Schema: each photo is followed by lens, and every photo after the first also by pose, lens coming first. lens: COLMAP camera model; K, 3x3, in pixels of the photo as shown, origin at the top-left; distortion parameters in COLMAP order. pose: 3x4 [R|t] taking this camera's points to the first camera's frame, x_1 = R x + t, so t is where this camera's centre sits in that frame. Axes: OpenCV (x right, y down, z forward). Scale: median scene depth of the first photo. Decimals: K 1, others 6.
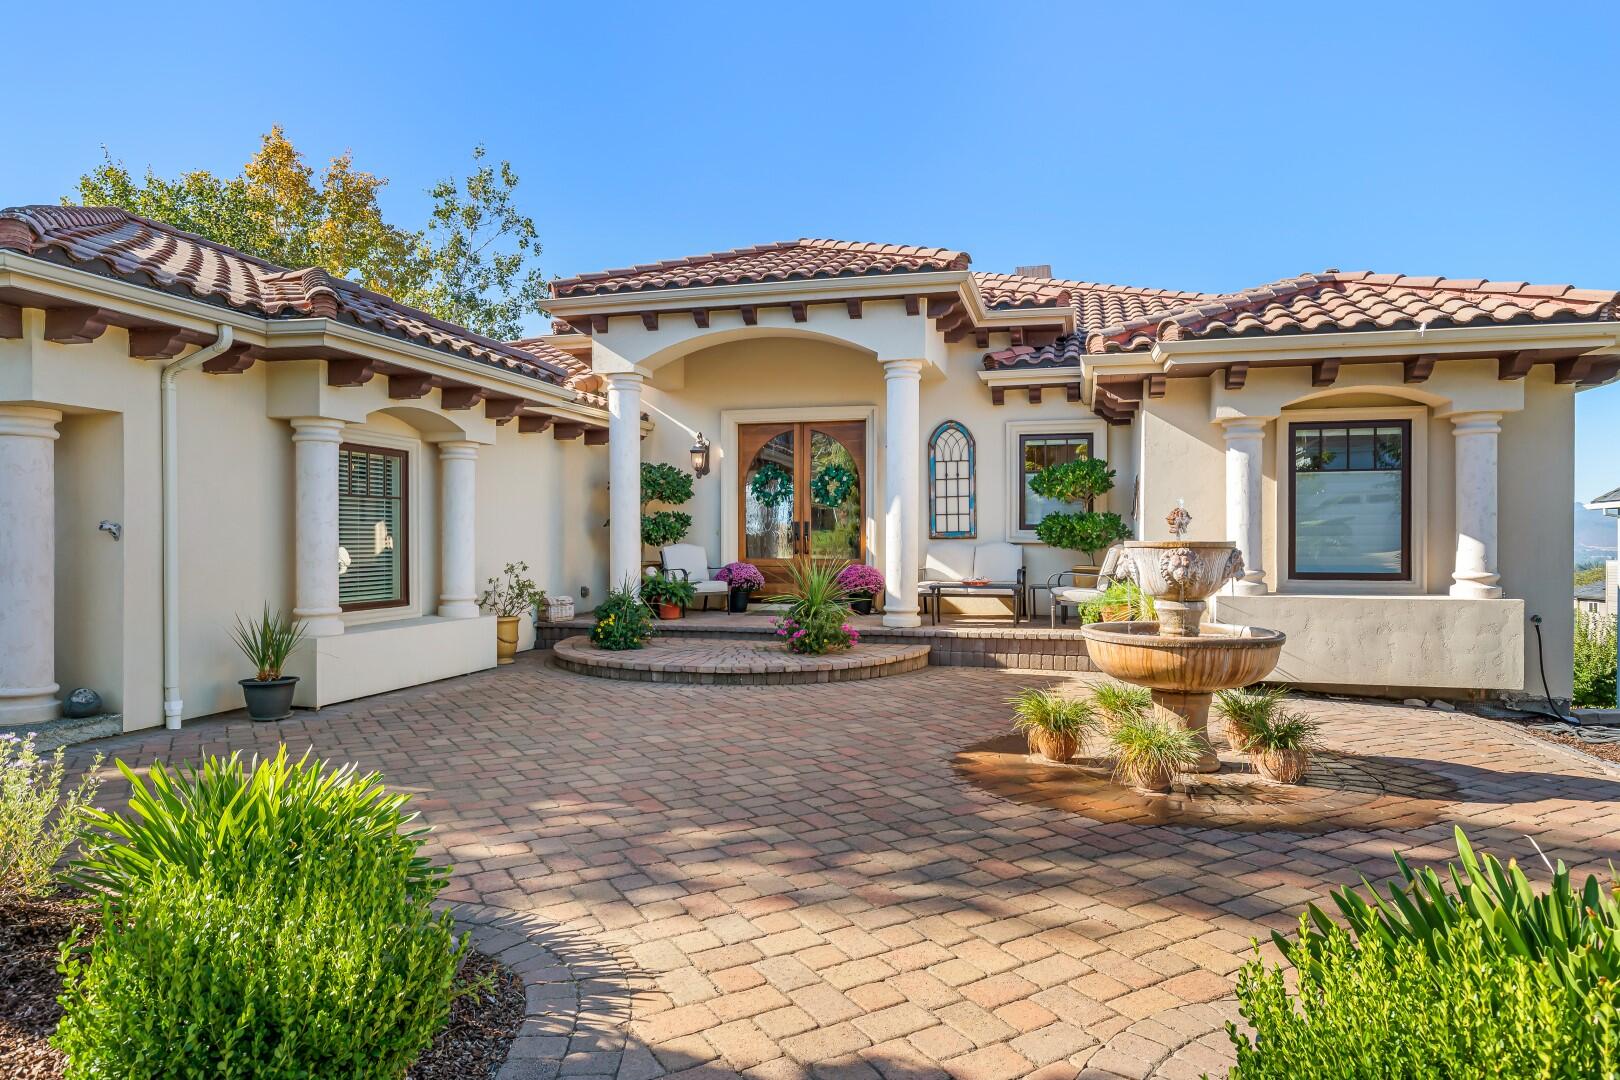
lens RADIAL K [[995.2, 0, 813.6], [0, 995.2, 545.0], [0, 0, 1]] dist [0.004849, 0.002488]
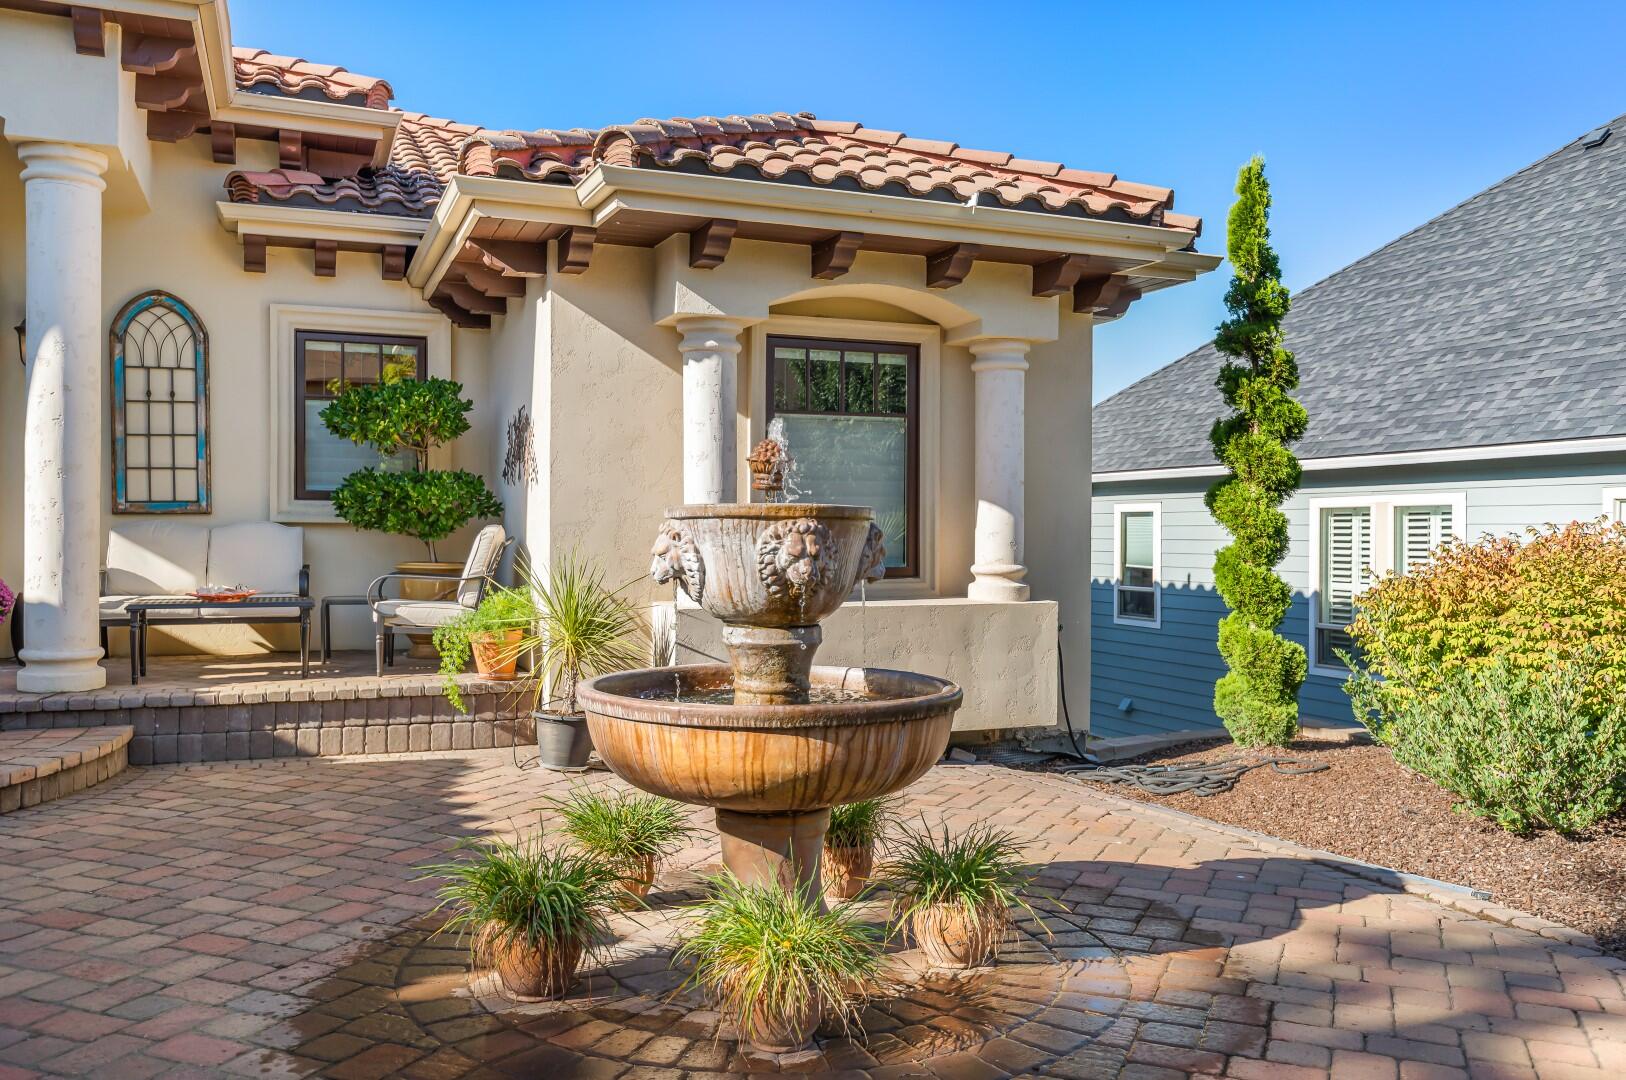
lens RADIAL K [[1336.1, 0, 820.4], [0, 1336.1, 541.9], [0, 0, 1]] dist [0.007443, -0.003736]
pose [[0.800539, -0.001573, 0.599279, -0.007345], [-0.000645, 0.999994, 0.003486, 0.006254], [-0.599281, -0.003177, 0.800533, 0.247926]]
